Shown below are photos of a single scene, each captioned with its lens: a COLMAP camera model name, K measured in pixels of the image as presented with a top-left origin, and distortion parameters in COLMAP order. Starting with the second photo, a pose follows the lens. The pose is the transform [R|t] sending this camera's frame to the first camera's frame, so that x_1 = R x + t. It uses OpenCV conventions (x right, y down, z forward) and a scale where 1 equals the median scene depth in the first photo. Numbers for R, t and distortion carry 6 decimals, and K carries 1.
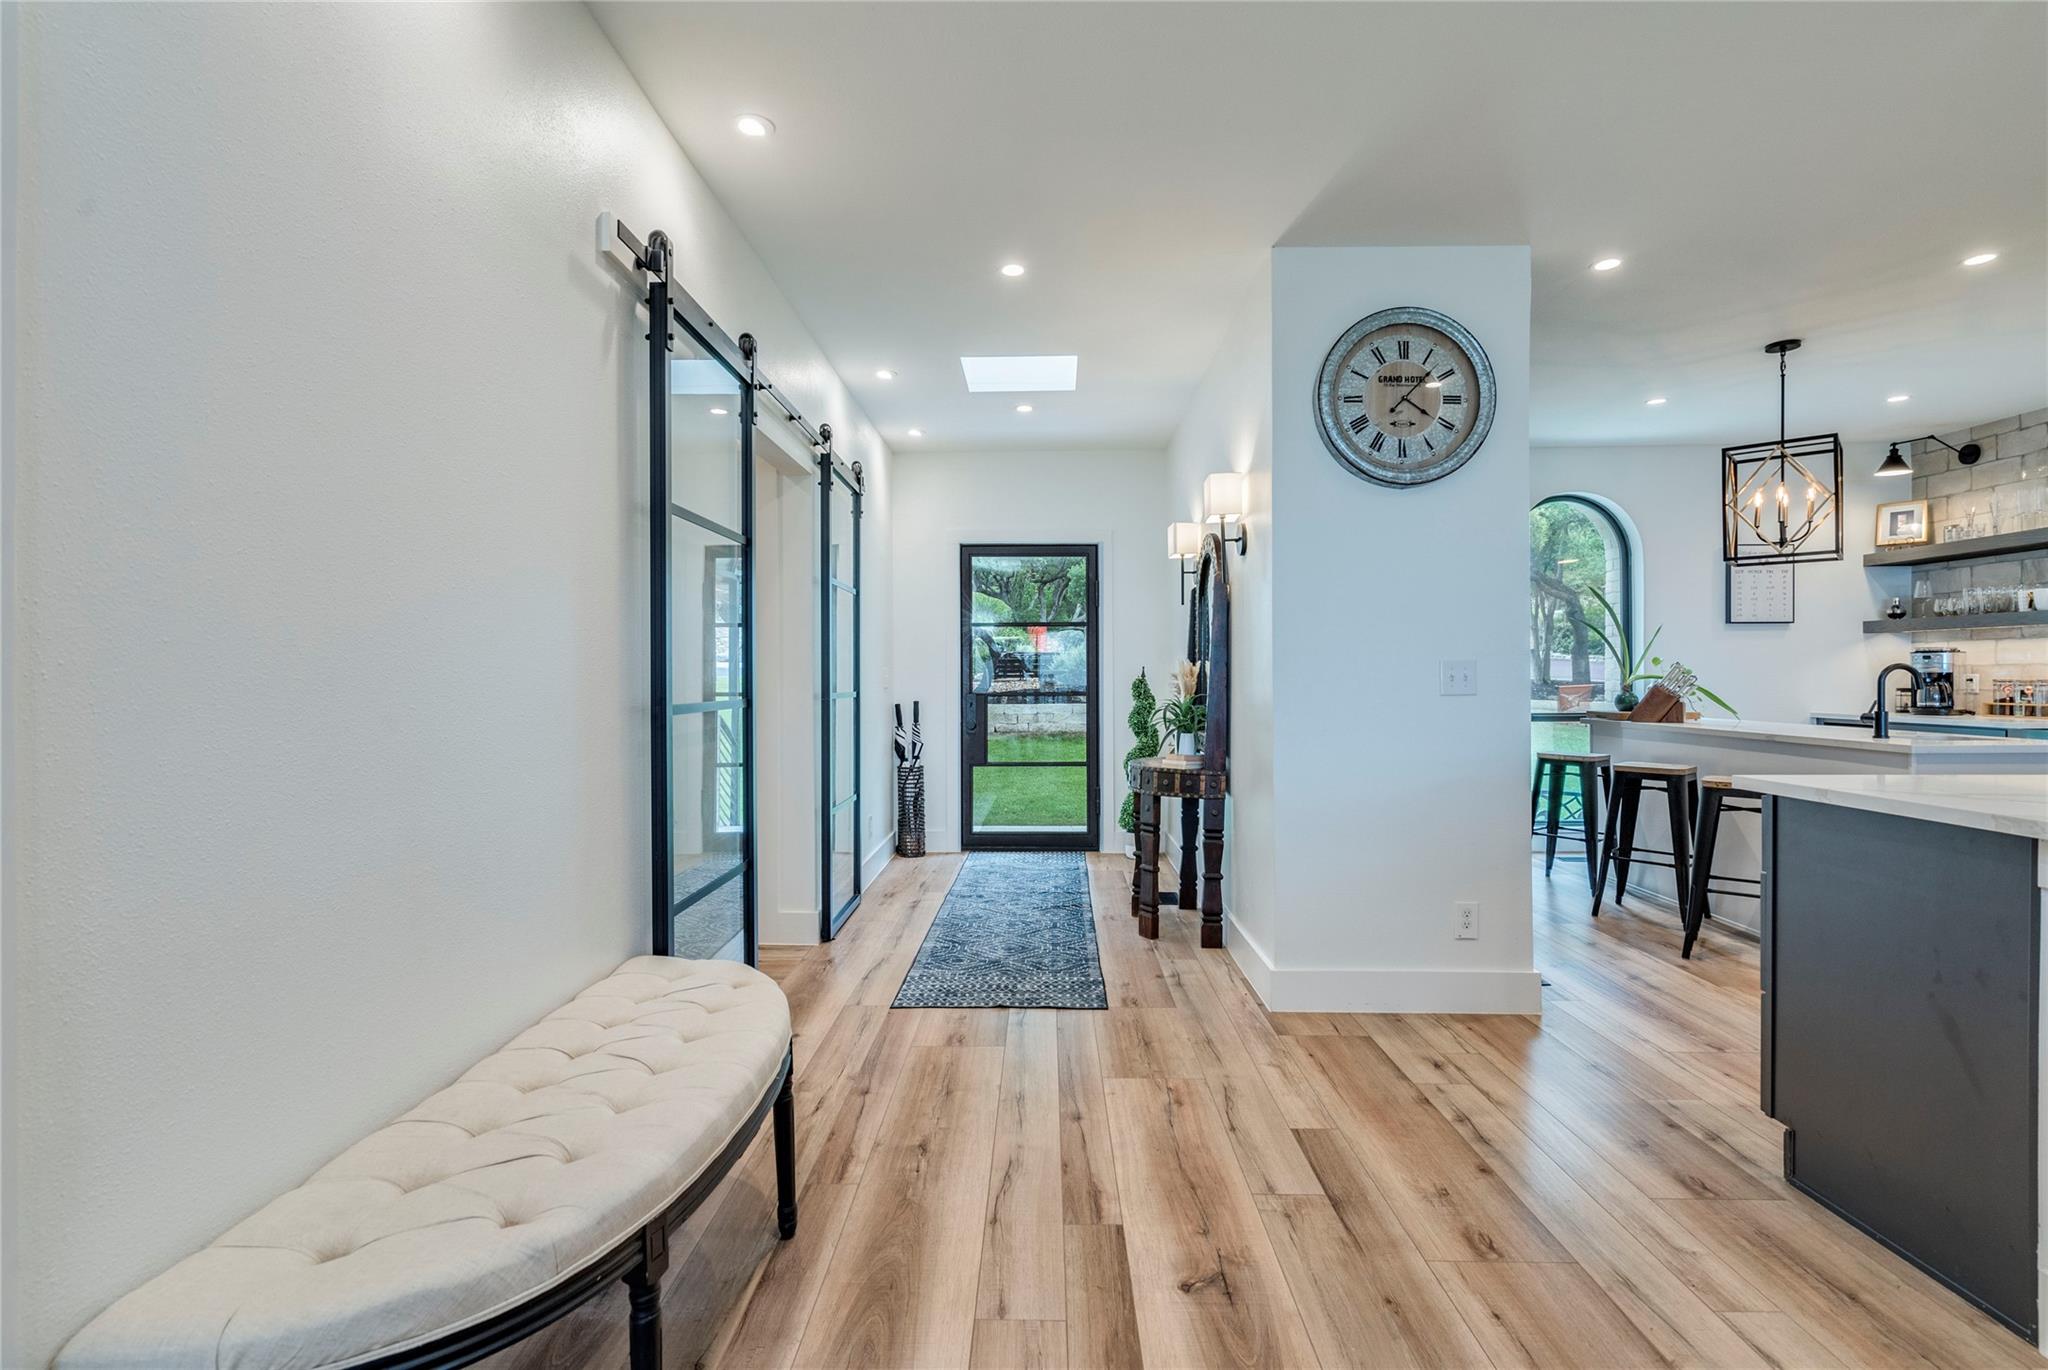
lens RADIAL K [[961.5, 0, 1026.6], [0, 961.5, 682.5], [0, 0, 1]] dist [-0.002081, -0.000002]
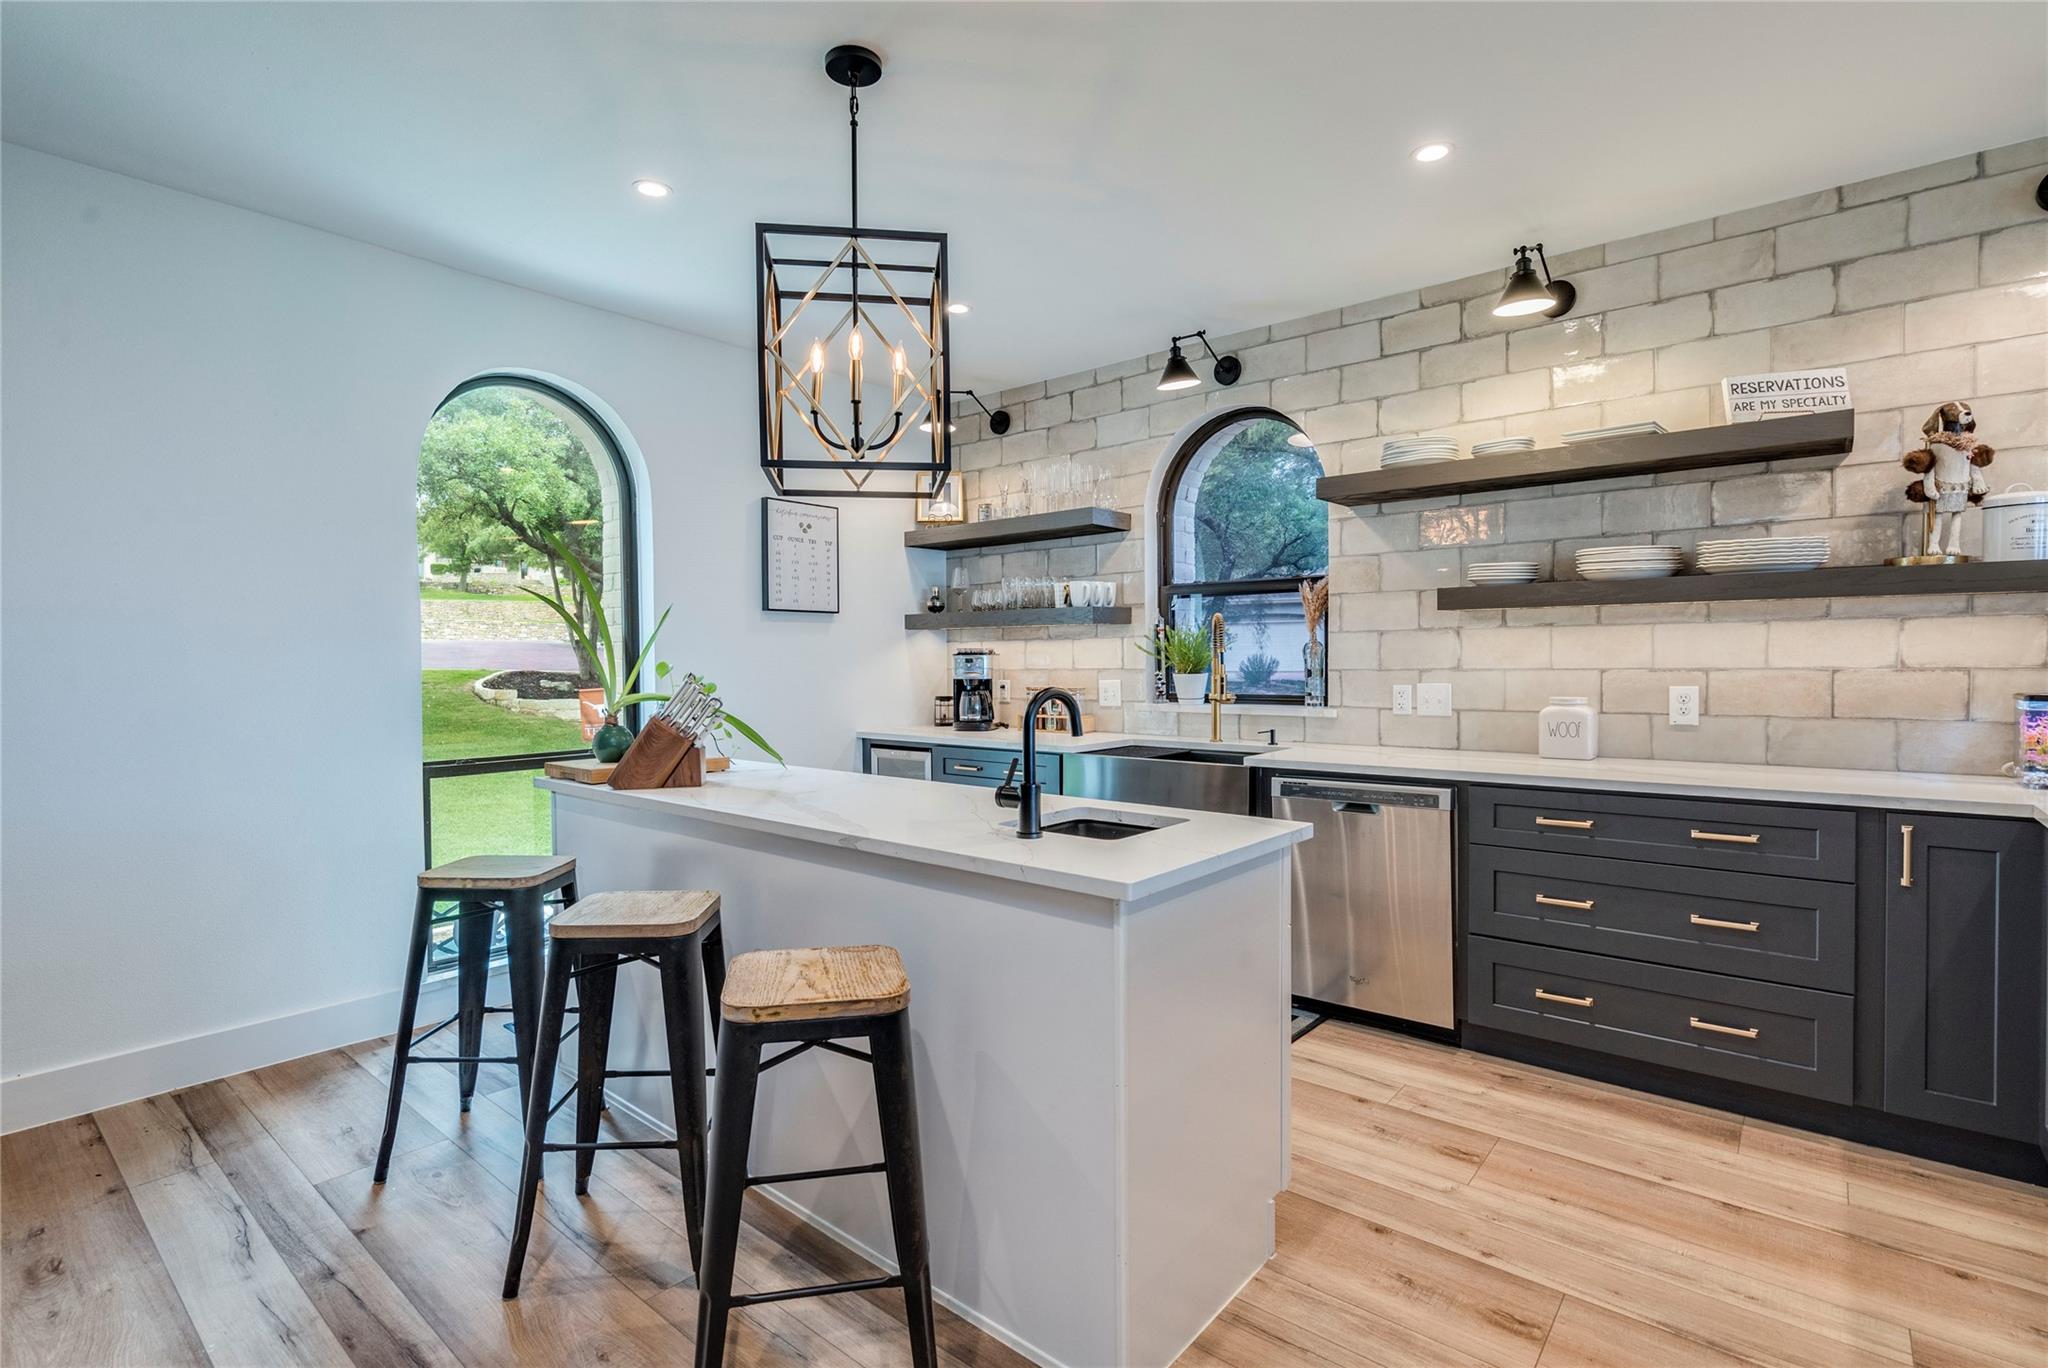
lens RADIAL K [[961.5, 0, 1026.6], [0, 961.5, 681.5], [0, 0, 1]] dist [-0.002081, -0.000002]
pose [[0.621204, -0.017179, 0.783461, 0.341760], [0.008496, 0.999849, 0.015187, -0.021405], [-0.783603, -0.002778, 0.621256, 0.474763]]
